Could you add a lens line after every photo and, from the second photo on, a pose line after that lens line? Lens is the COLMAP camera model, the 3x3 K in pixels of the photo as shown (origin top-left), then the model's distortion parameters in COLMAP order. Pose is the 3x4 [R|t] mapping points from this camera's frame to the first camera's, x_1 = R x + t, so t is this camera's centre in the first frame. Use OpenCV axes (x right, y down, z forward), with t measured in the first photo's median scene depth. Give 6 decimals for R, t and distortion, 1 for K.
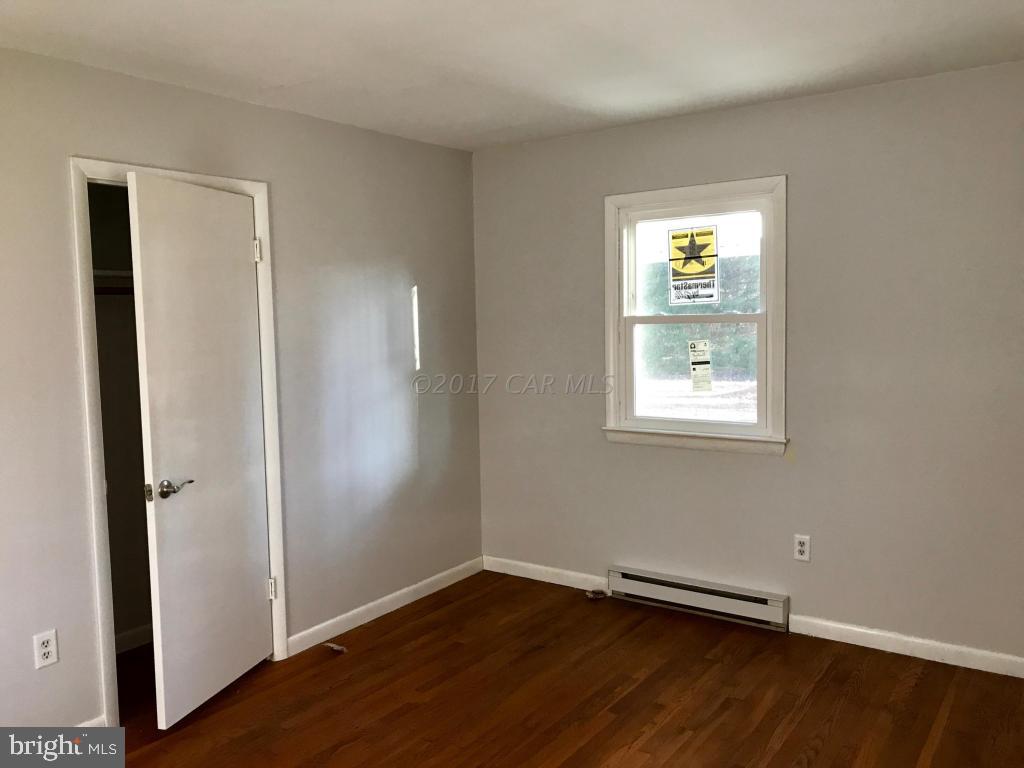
lens RADIAL K [[815.8, 0, 512.0], [0, 815.8, 384.0], [0, 0, 1]] dist [0.090955, -0.138066]
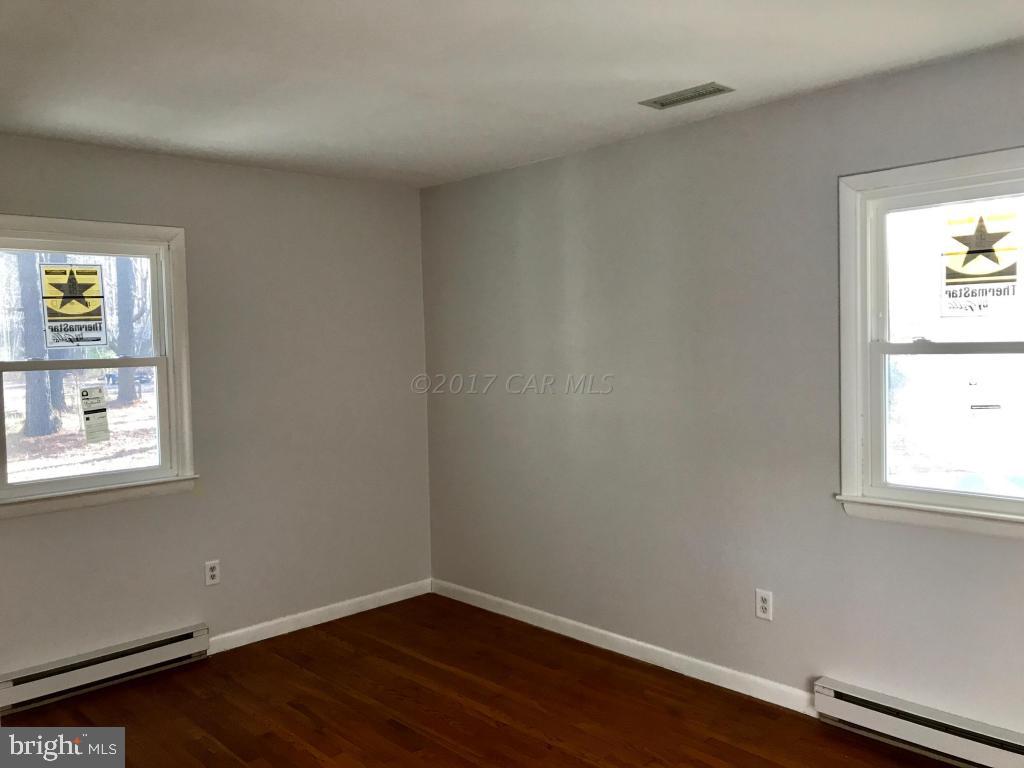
lens RADIAL K [[835.9, 0, 509.1], [0, 835.9, 378.5], [0, 0, 1]] dist [0.031225, -0.014052]
pose [[0.220735, -0.034429, 0.974726, -0.590123], [0.098969, 0.995009, 0.012733, -0.028383], [-0.970300, 0.093657, 0.223040, 0.332598]]
